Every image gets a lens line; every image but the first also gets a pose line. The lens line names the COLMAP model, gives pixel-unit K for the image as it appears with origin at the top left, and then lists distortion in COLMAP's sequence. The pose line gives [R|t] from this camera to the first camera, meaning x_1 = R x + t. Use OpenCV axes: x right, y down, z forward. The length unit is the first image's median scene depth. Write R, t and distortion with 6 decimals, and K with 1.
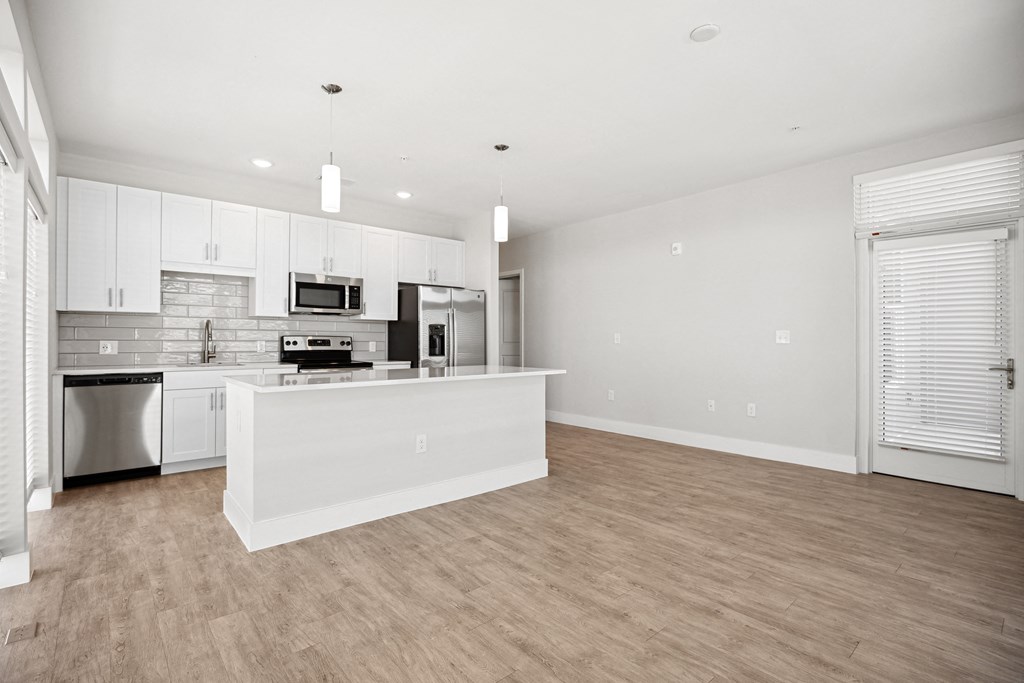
lens RADIAL K [[486.6, 0, 512.2], [0, 486.6, 348.6], [0, 0, 1]] dist [0.001197, 0.000568]
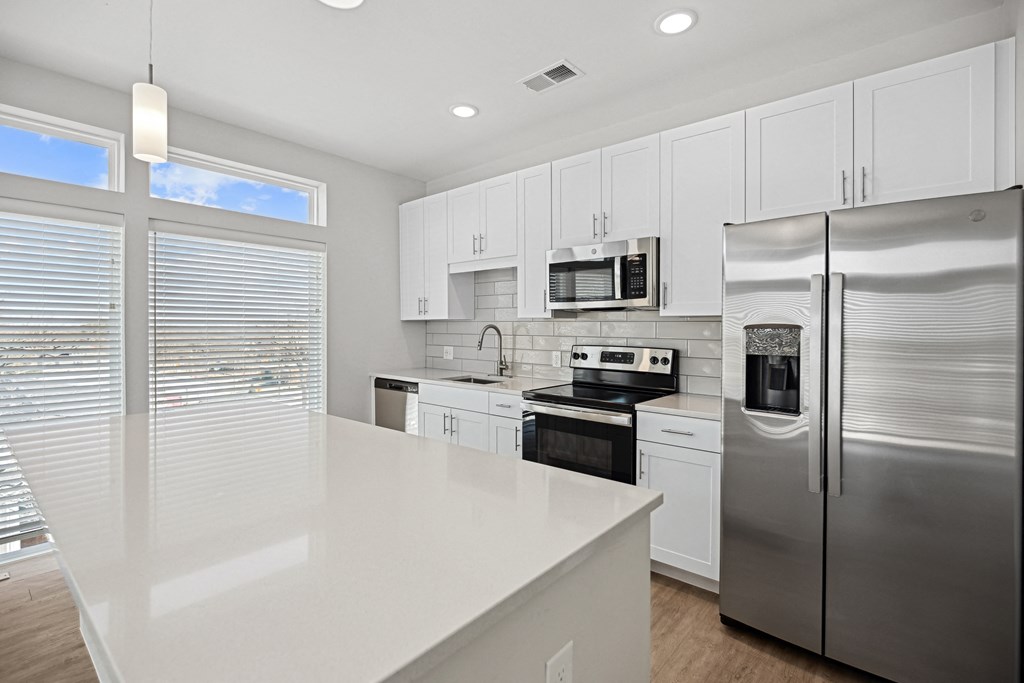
lens RADIAL K [[484.6, 0, 508.4], [0, 484.6, 321.3], [0, 0, 1]] dist [-0.005060, -0.000382]
pose [[0.118371, -0.015939, -0.992842, 0.187783], [-0.022630, 0.999568, -0.018745, -0.043812], [0.992712, 0.024687, 0.117959, 0.822791]]
